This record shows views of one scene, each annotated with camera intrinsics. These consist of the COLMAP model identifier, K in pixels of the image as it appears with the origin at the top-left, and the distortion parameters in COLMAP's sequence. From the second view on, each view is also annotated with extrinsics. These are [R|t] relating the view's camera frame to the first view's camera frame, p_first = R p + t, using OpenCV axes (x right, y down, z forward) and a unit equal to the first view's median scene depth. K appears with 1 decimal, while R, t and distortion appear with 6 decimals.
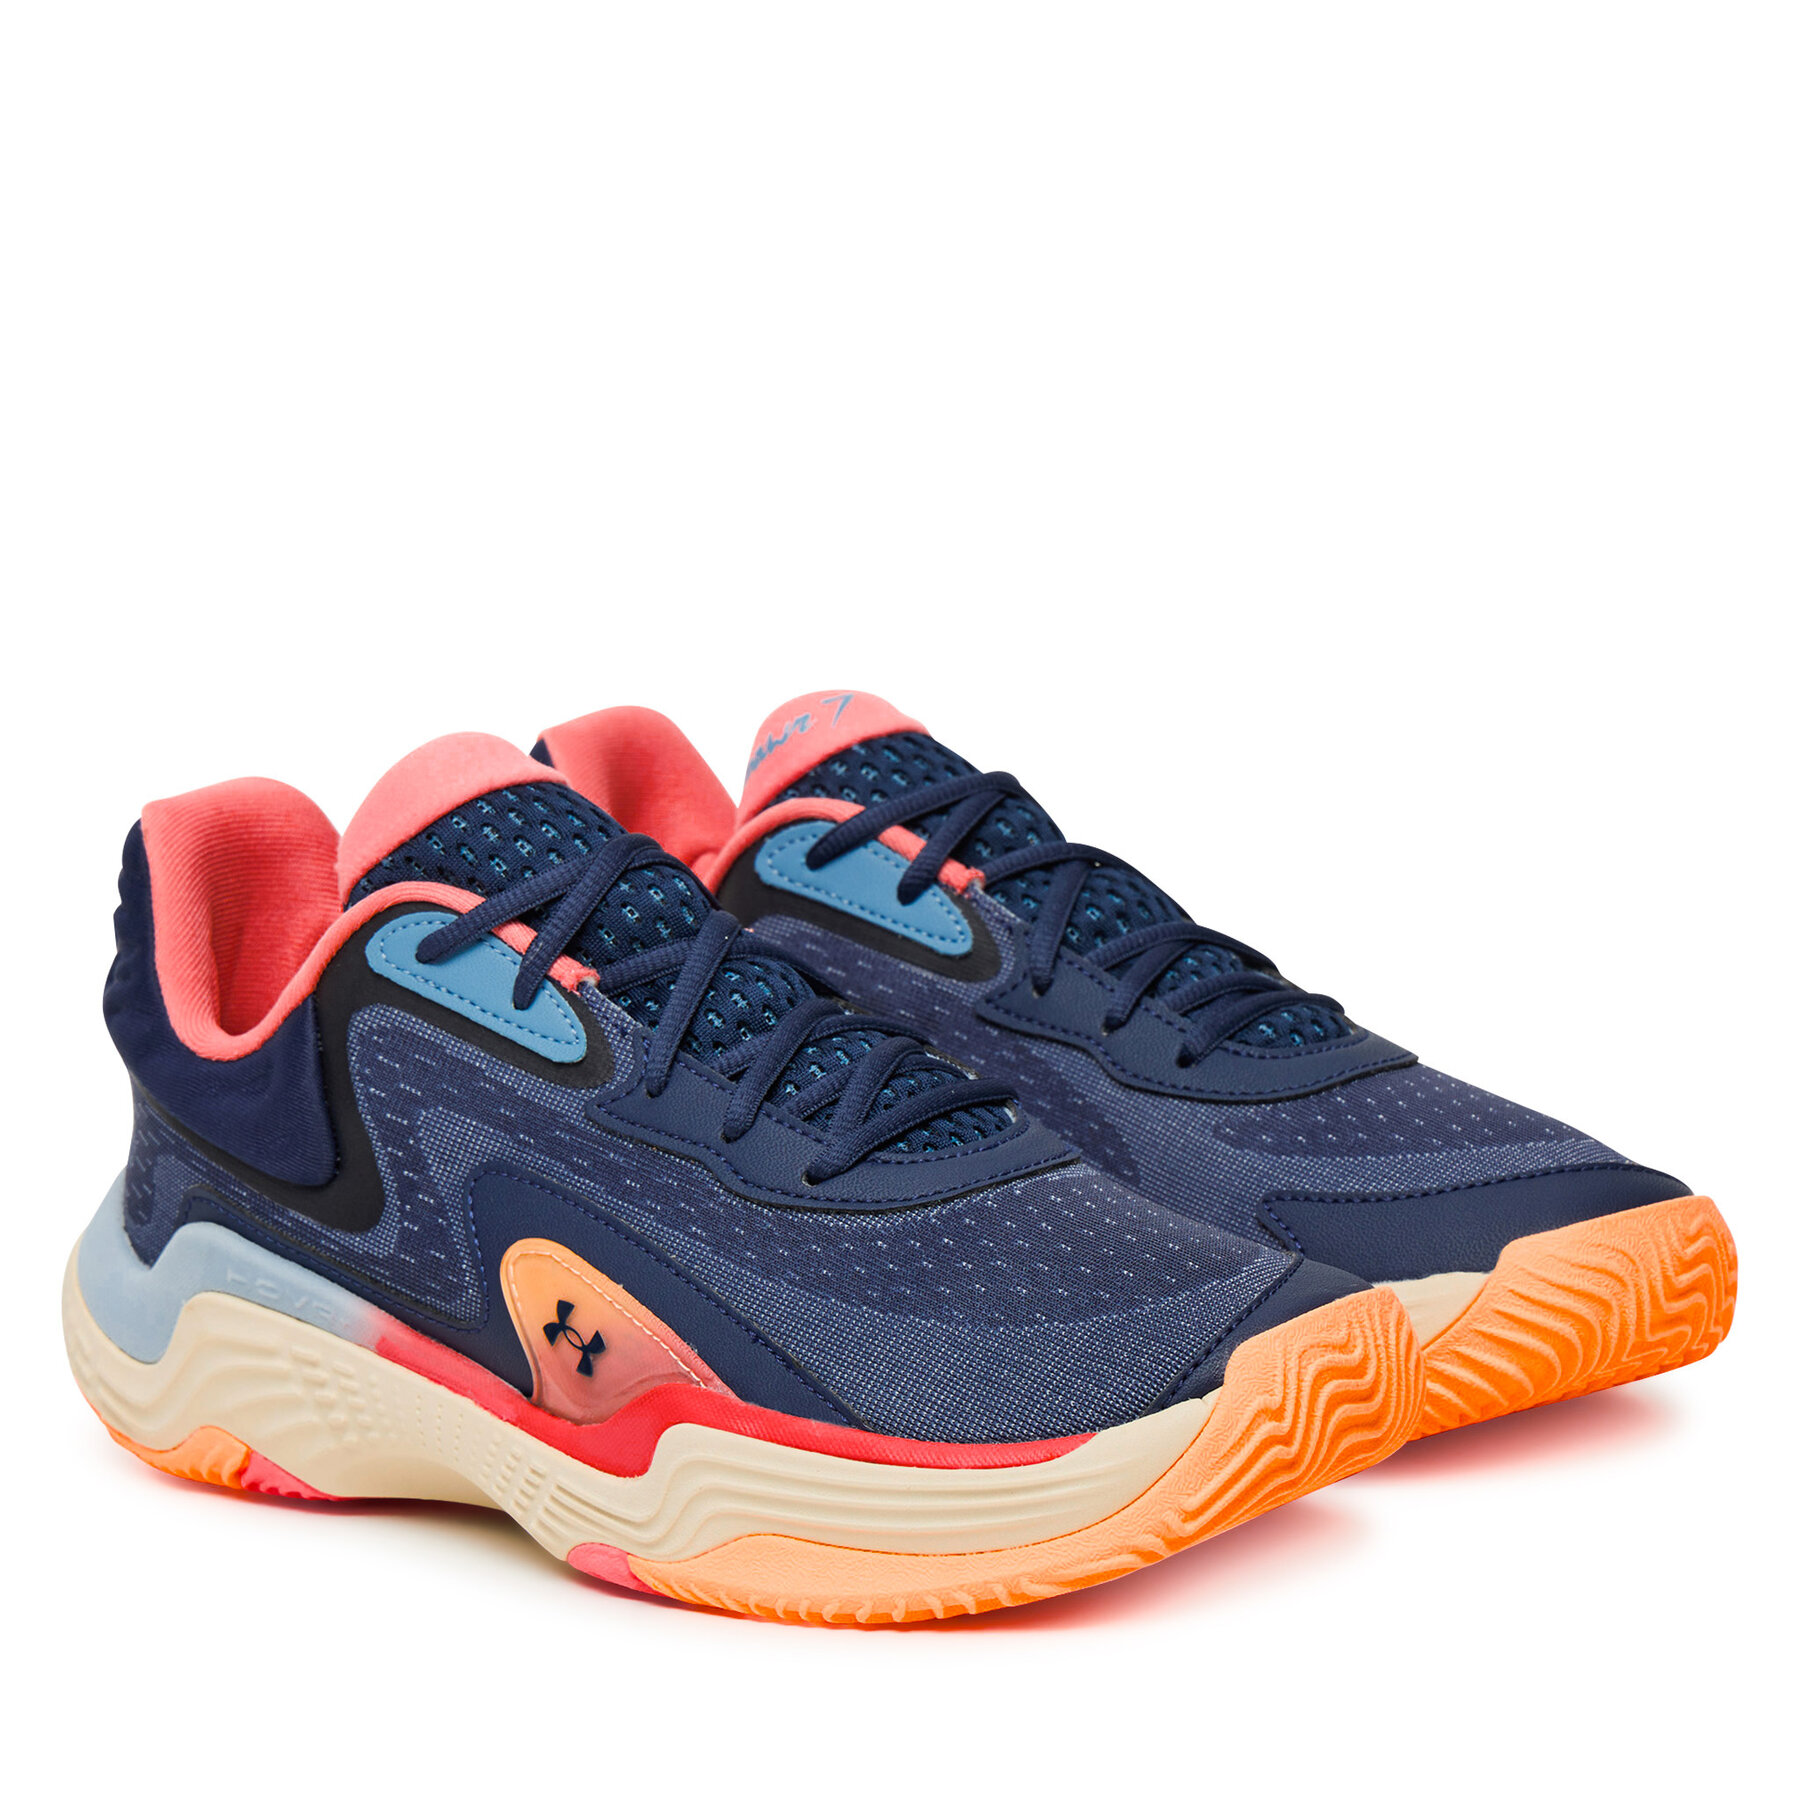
lens RADIAL K [[7432.6, 0, 900.0], [0, 7432.6, 900.0], [0, 0, 1]] dist [-0.380204, -1.147070]
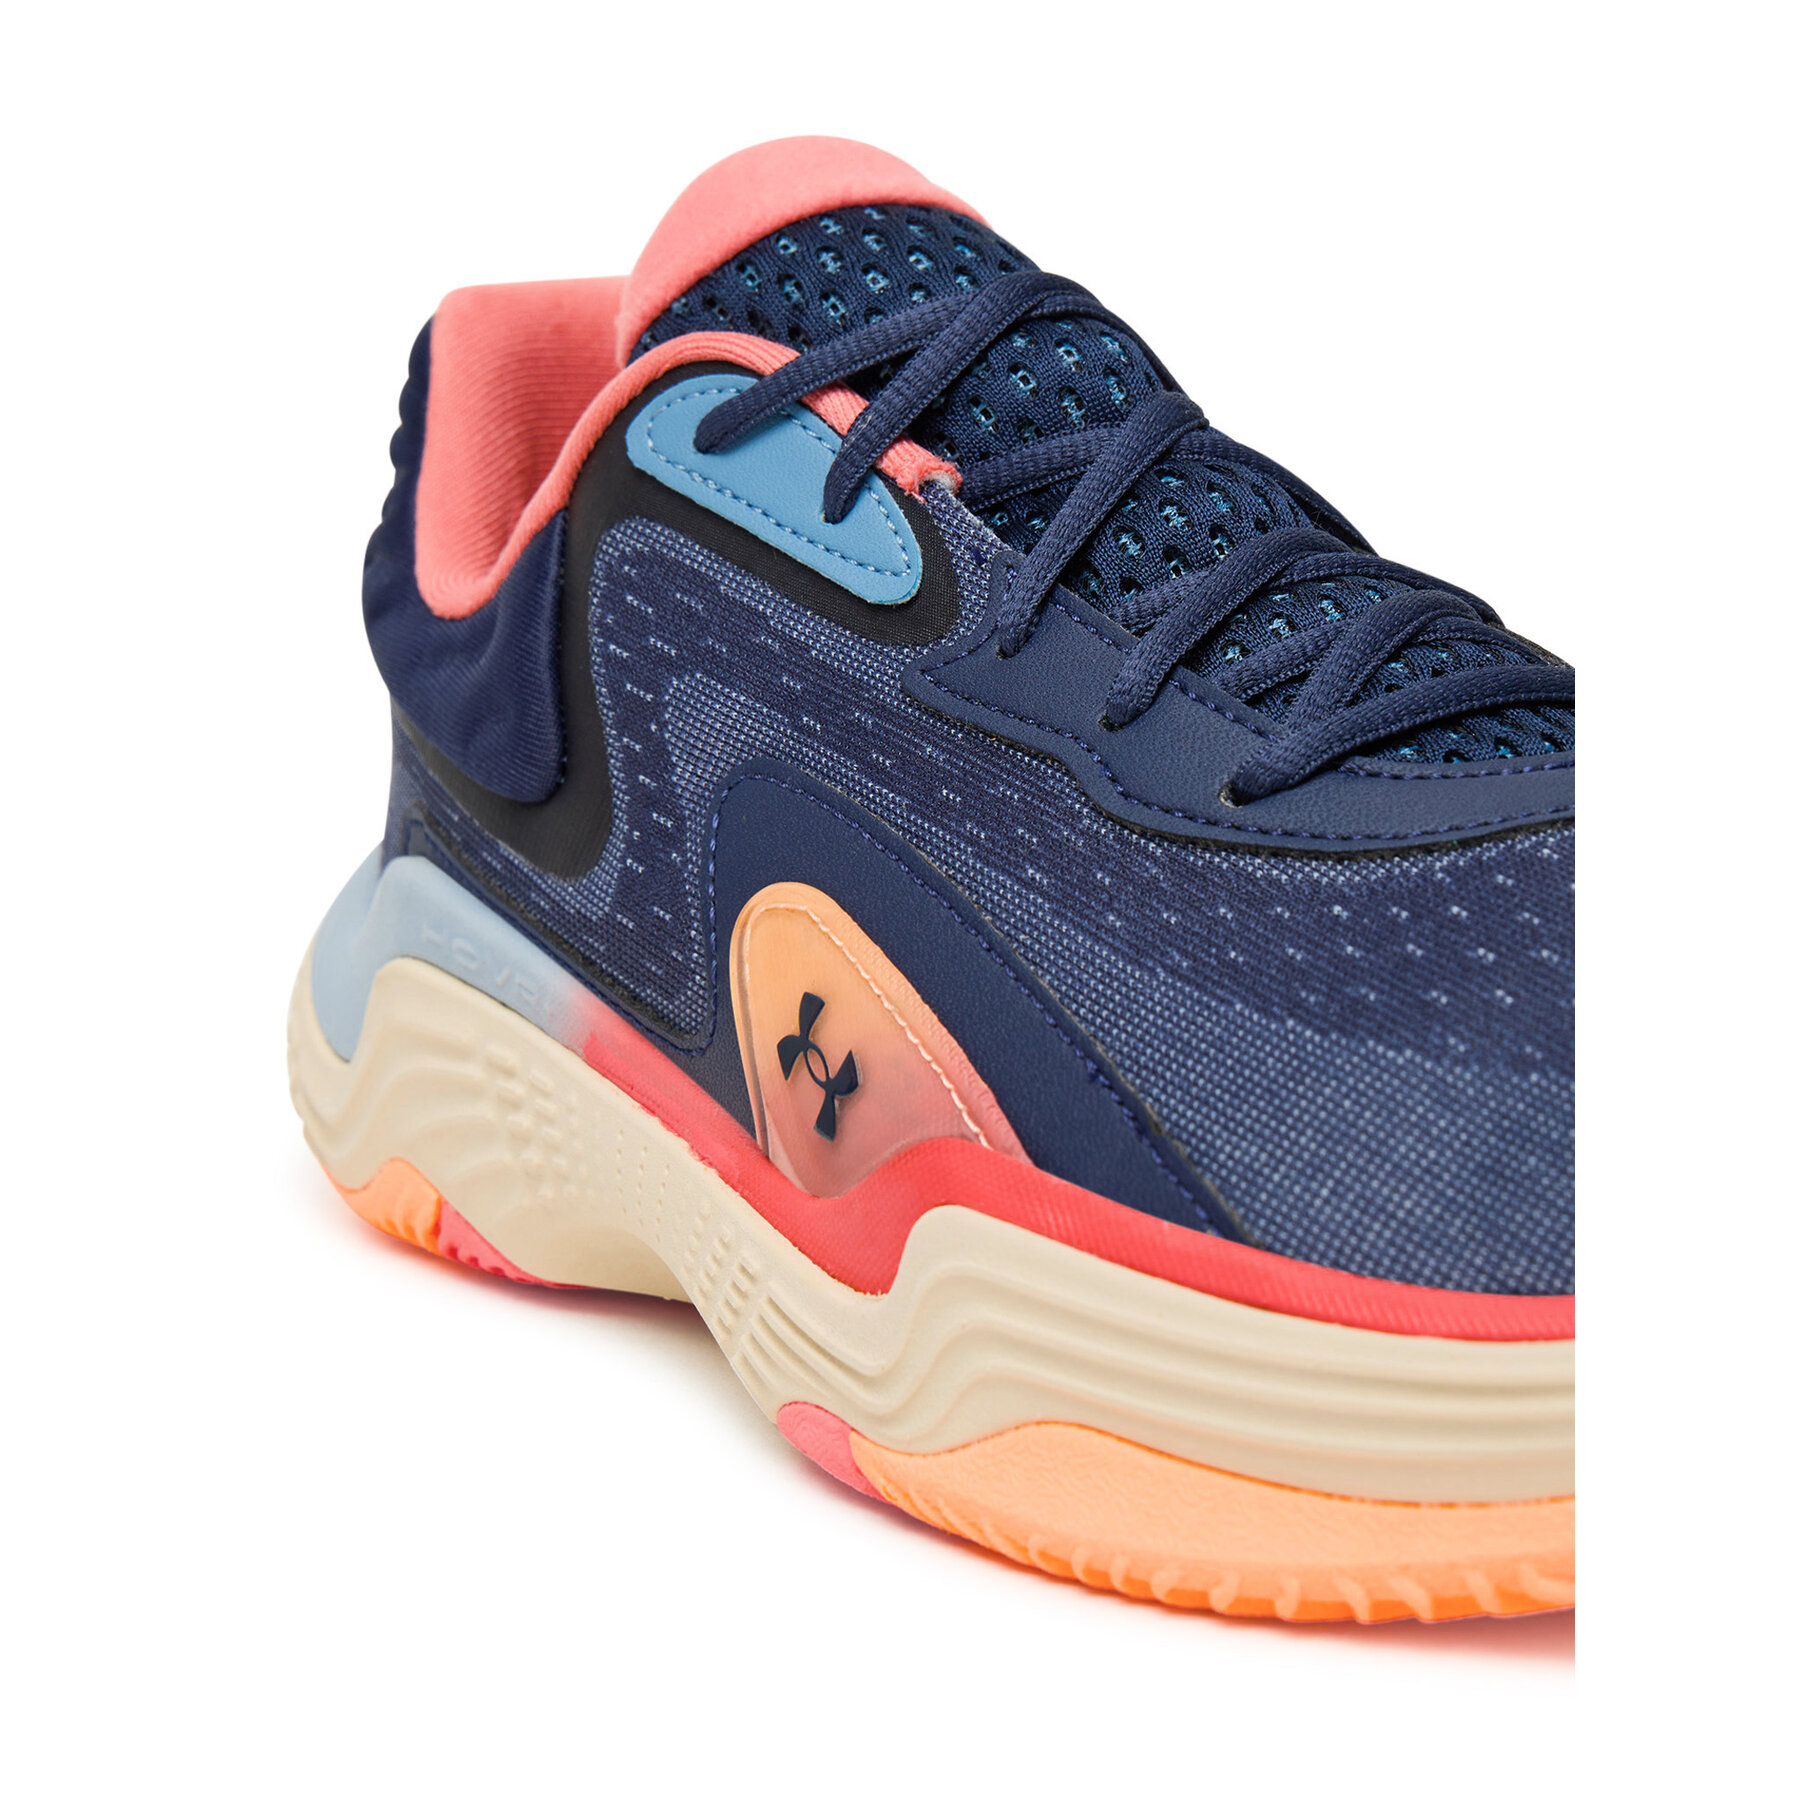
lens RADIAL K [[4074.2, 0, 900.0], [0, 4074.2, 900.0], [0, 0, 1]] dist [-0.058112, 0.020525]
pose [[0.978452, 0.072055, -0.193493, 0.022529], [-0.072656, 0.997349, 0.003995, 0.044544], [0.193268, 0.010150, 0.981094, 0.669679]]
